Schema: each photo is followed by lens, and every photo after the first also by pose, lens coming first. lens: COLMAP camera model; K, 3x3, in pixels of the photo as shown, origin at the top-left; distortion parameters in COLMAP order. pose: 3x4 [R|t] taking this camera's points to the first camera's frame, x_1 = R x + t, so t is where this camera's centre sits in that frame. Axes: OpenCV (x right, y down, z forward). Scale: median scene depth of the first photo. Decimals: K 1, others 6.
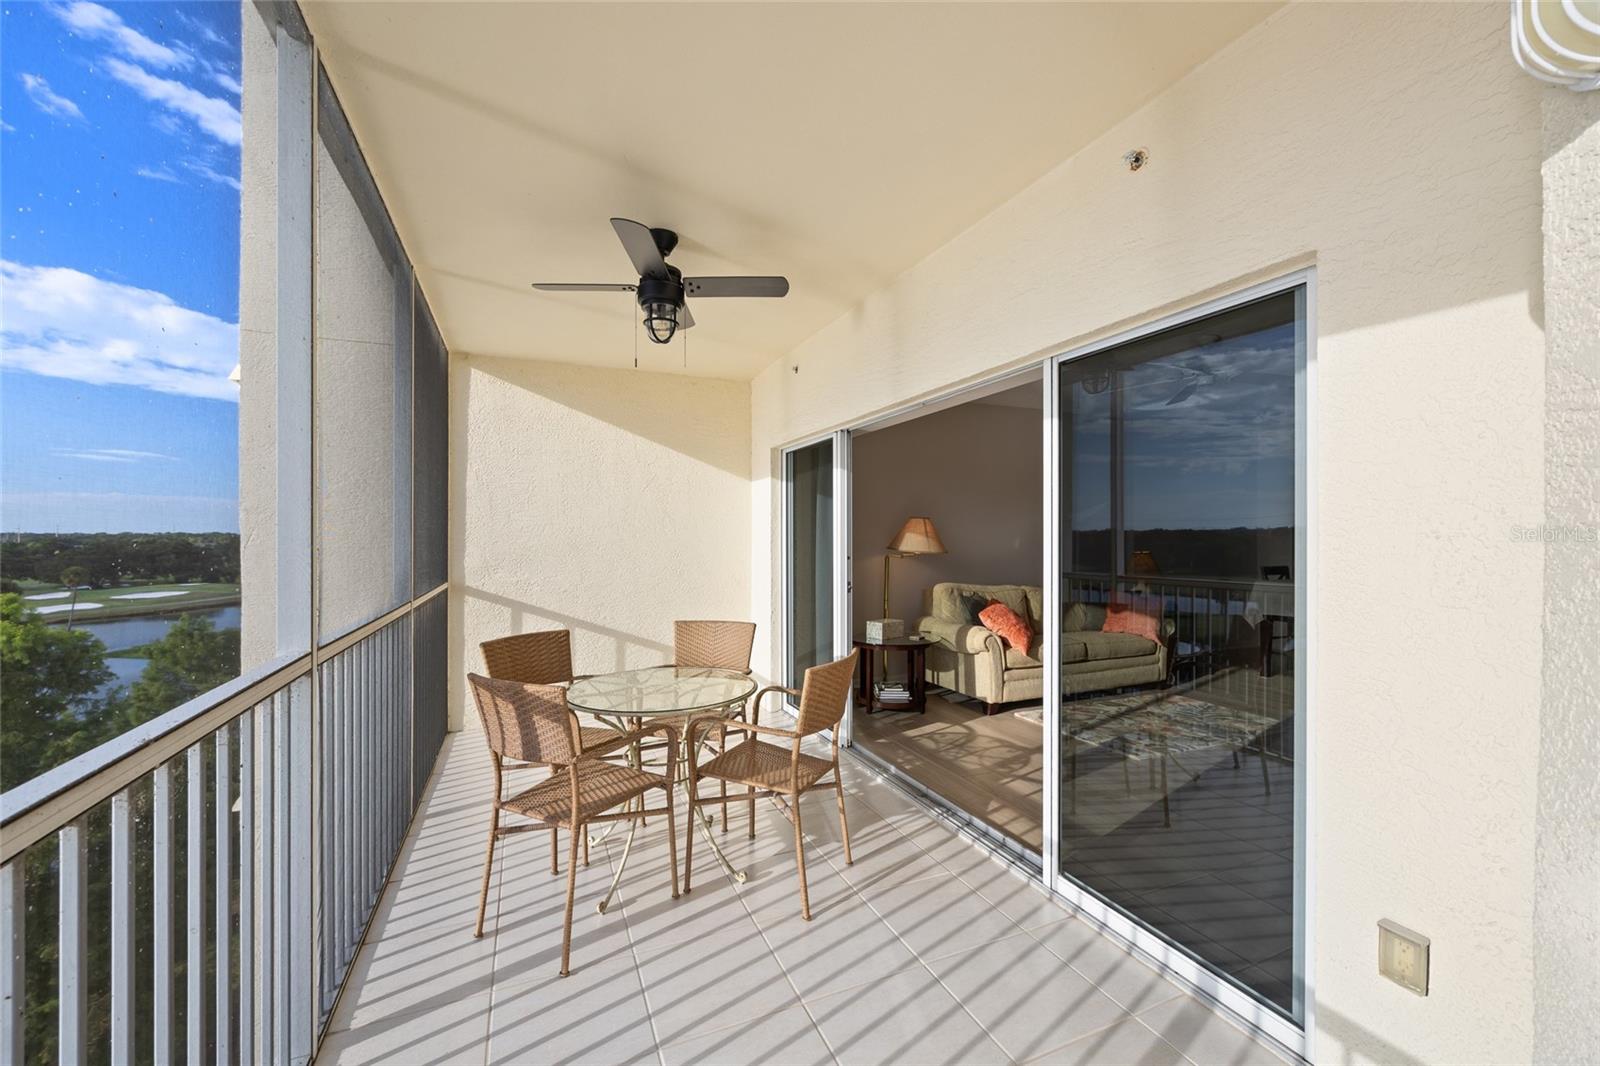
lens RADIAL K [[630.2, 0, 799.5], [0, 630.2, 535.9], [0, 0, 1]] dist [-0.000947, -0.000053]
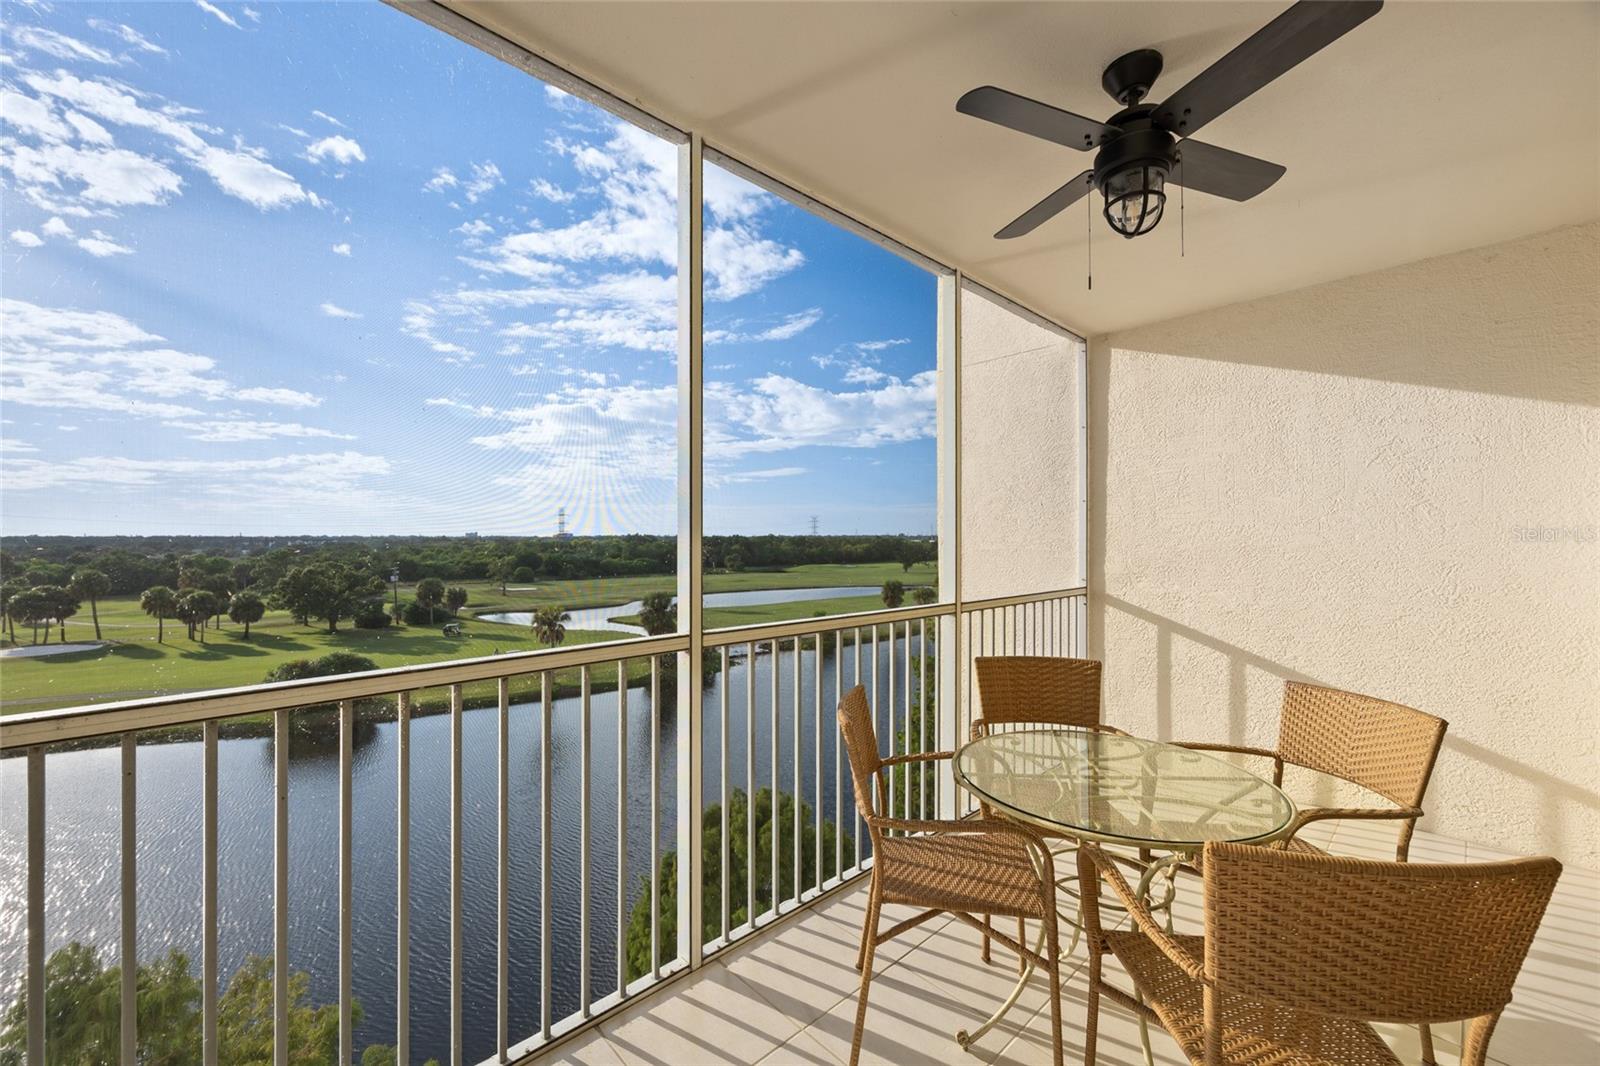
lens RADIAL K [[630.2, 0, 799.5], [0, 630.2, 535.9], [0, 0, 1]] dist [-0.000947, -0.000053]
pose [[0.341984, -0.005936, -0.939687, 0.211748], [0.001044, 0.999982, -0.005937, 0.002512], [0.939705, 0.001050, 0.341984, 0.375900]]
